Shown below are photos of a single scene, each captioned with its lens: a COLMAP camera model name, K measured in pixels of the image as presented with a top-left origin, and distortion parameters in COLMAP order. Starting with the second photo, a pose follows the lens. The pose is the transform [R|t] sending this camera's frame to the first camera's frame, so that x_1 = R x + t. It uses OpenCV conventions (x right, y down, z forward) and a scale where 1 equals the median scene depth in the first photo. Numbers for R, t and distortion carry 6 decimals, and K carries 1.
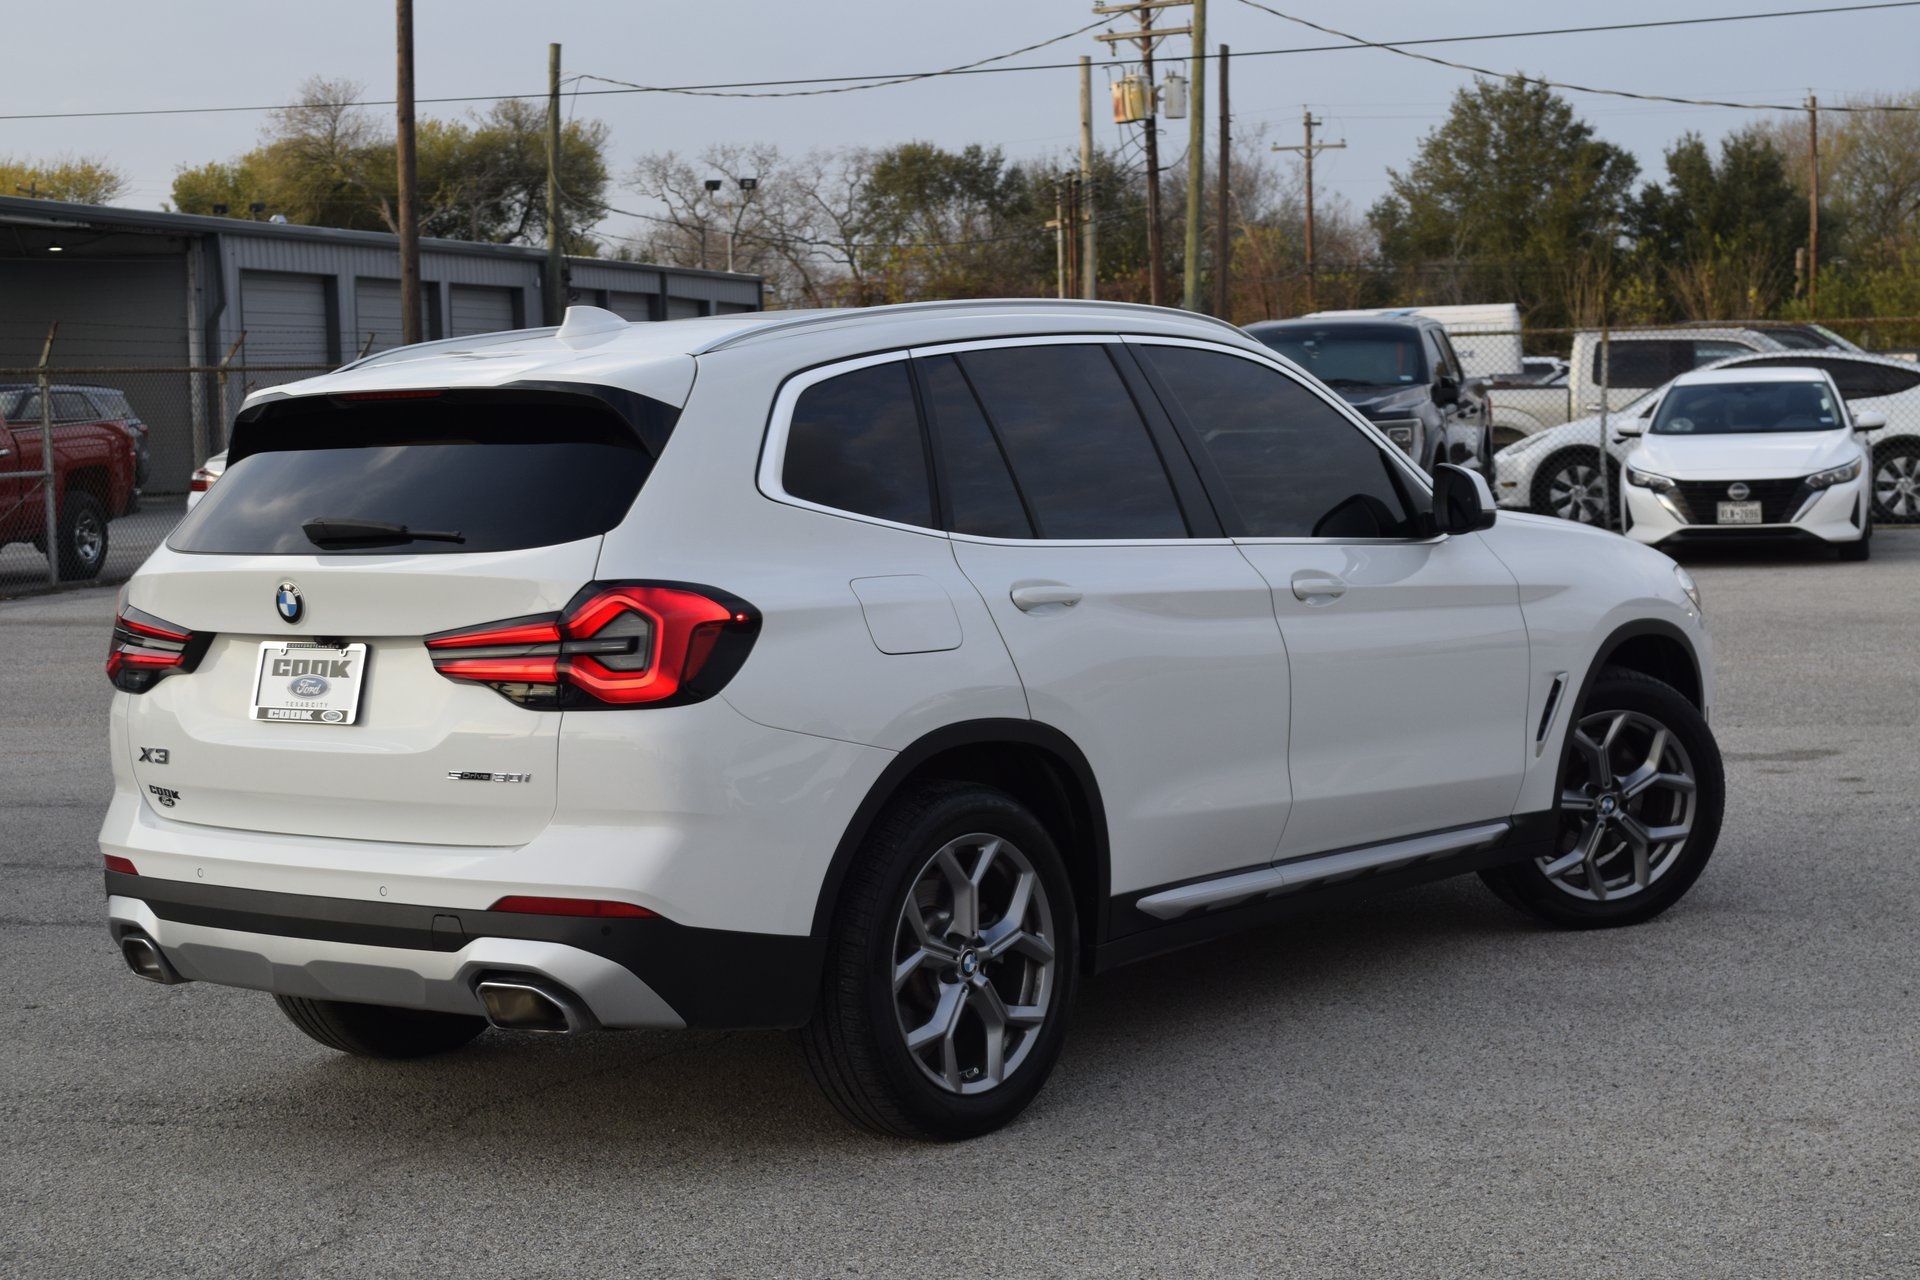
lens RADIAL K [[3405.6, 0, 960.0], [0, 3405.6, 640.0], [0, 0, 1]] dist [-0.217033, 0.040269]
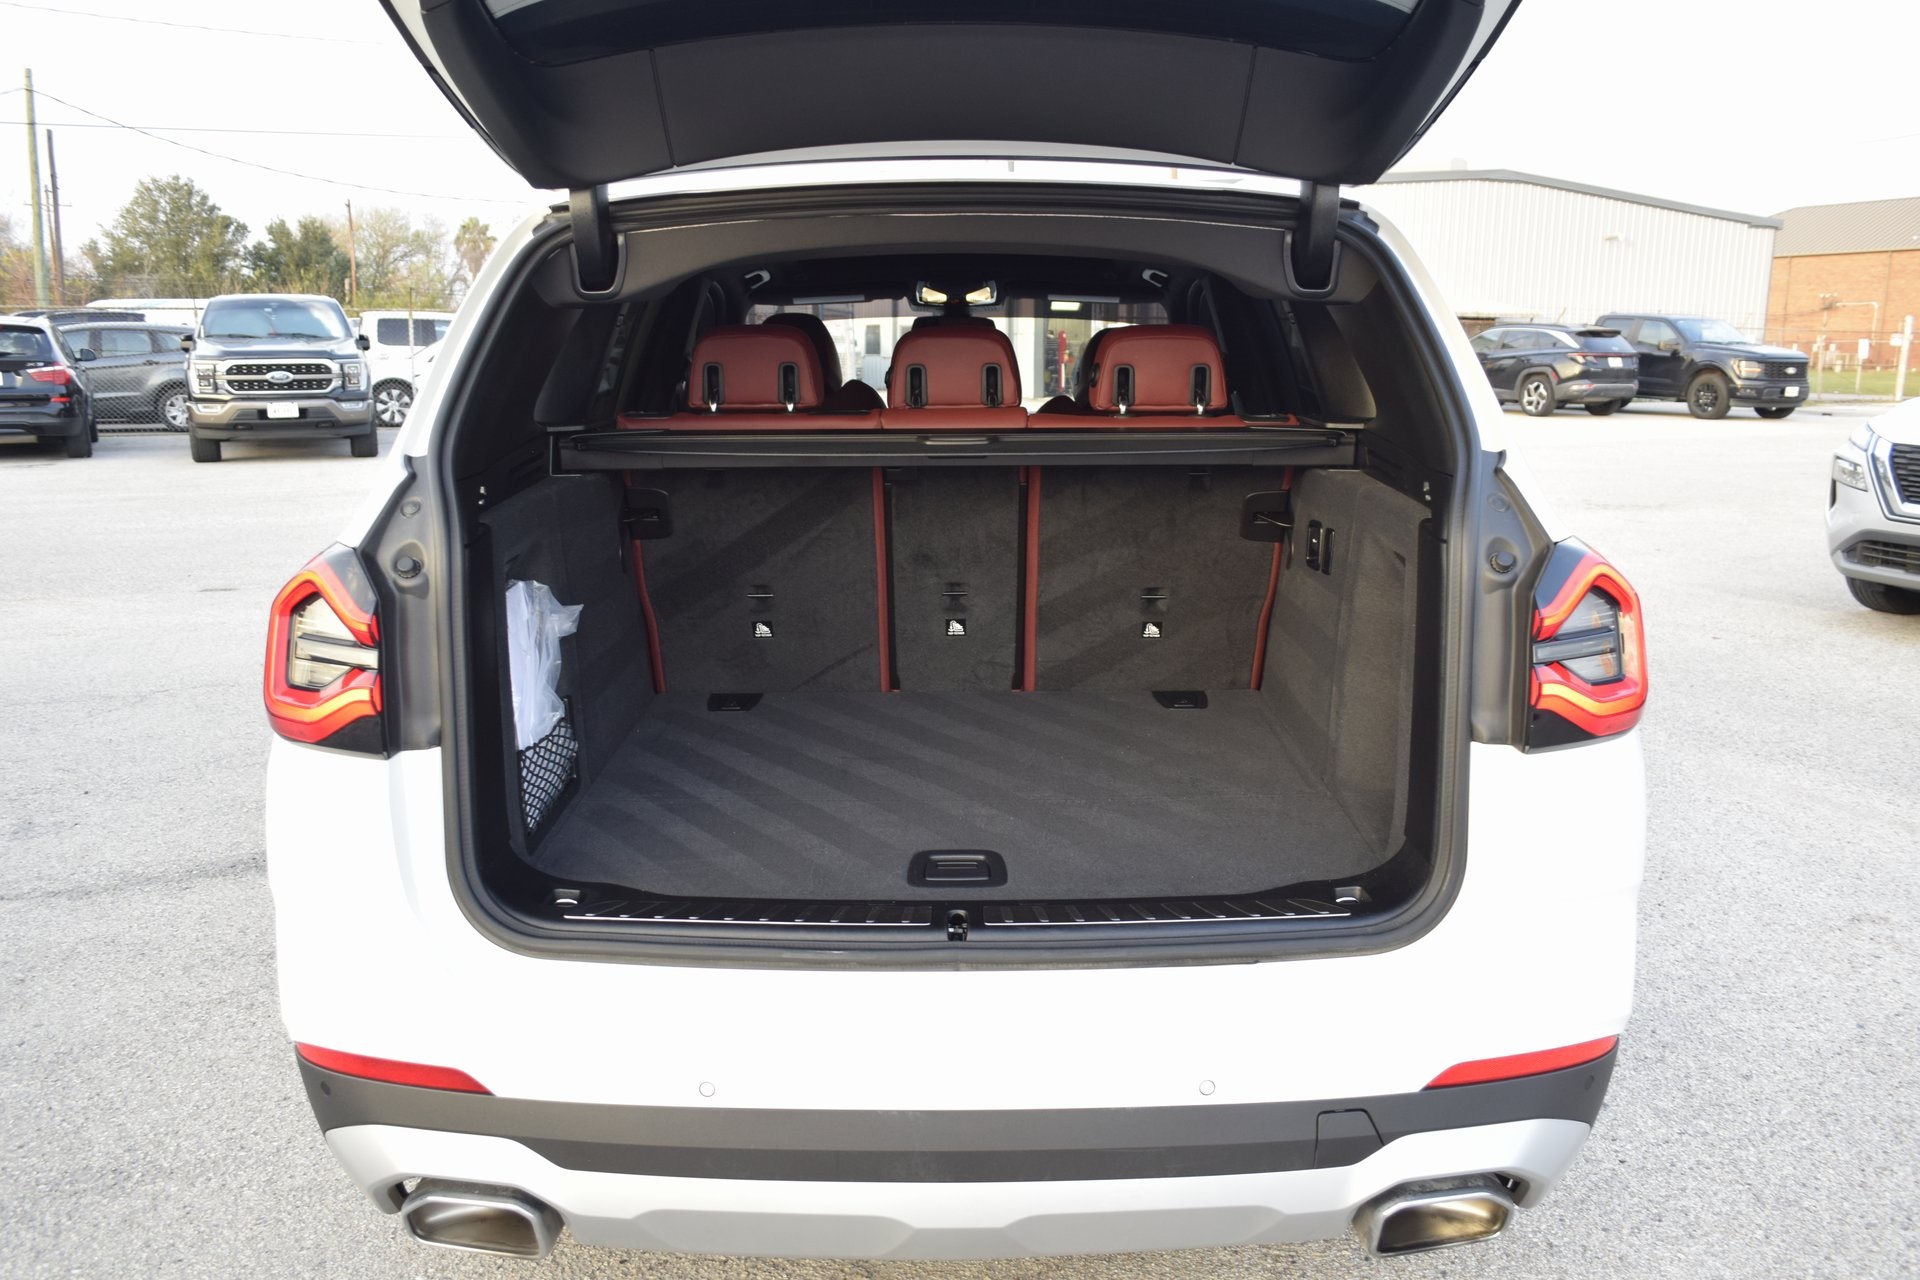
lens RADIAL K [[1532.1, 0, 992.9], [0, 1532.1, 641.1], [0, 0, 1]] dist [0.012573, 0.007667]
pose [[0.785891, -0.086640, 0.612266, -0.022039], [0.020353, 0.993224, 0.114424, -0.002026], [-0.618030, -0.077463, 0.782329, 0.051233]]
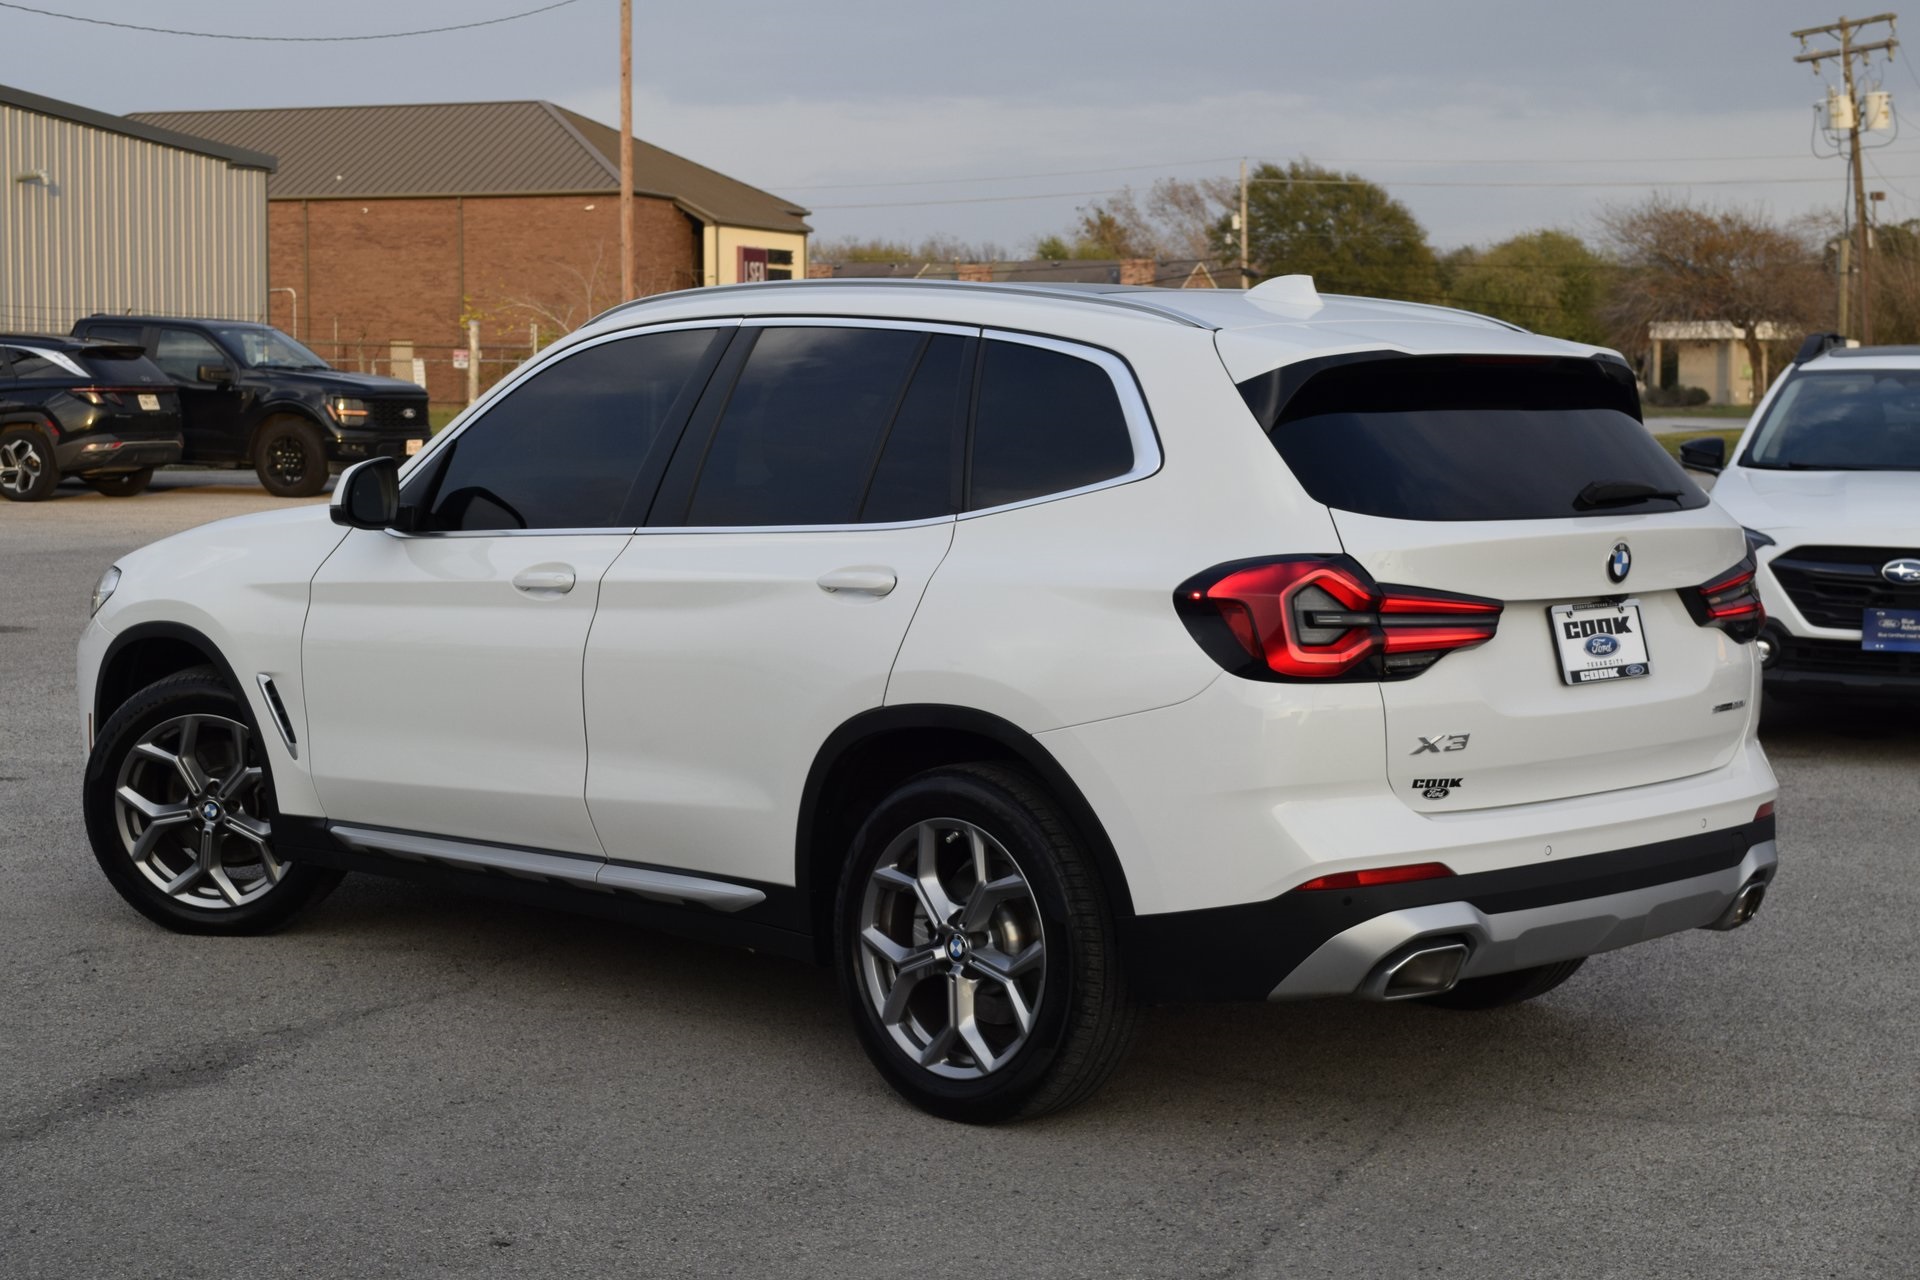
lens RADIAL K [[3689.6, 0, 960.0], [0, 3689.6, 640.0], [0, 0, 1]] dist [-0.211536, 0.062206]
pose [[0.116059, -0.047794, 0.992092, -0.083963], [0.065694, 0.997024, 0.040347, -0.002886], [-0.991067, 0.060492, 0.118854, 0.068045]]
